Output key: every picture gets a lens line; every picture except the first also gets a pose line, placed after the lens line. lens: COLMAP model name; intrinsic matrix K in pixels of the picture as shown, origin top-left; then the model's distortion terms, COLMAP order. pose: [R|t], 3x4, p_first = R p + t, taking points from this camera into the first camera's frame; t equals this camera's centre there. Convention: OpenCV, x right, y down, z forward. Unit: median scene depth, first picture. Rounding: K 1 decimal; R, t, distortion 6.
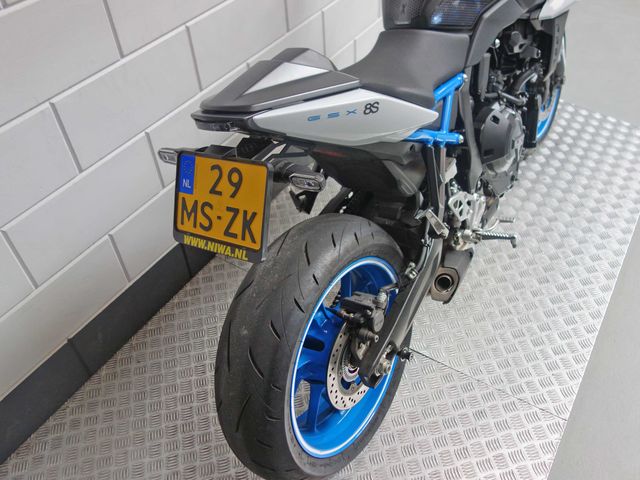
lens RADIAL K [[560.2, 0, 320.0], [0, 560.2, 240.0], [0, 0, 1]] dist [0.001253, 0.005646]
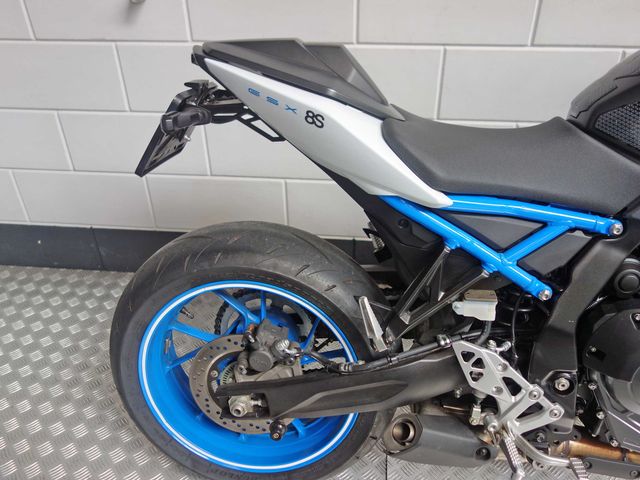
lens RADIAL K [[560.2, 0, 320.0], [0, 560.2, 240.0], [0, 0, 1]] dist [0.001253, 0.005646]
pose [[0.447479, 0.538234, -0.714190, 0.593373], [-0.626444, 0.758589, 0.179193, -0.186973], [0.638224, 0.367215, 0.676626, 0.364582]]
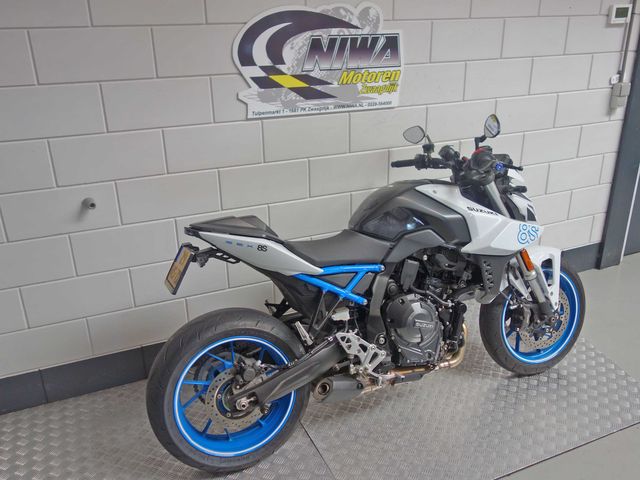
lens RADIAL K [[560.2, 0, 320.0], [0, 560.2, 240.0], [0, 0, 1]] dist [0.001253, 0.005646]
pose [[0.830986, 0.235596, -0.503941, 0.920332], [-0.403268, 0.879130, -0.253979, 0.117317], [0.383193, 0.414277, 0.825553, -0.415294]]
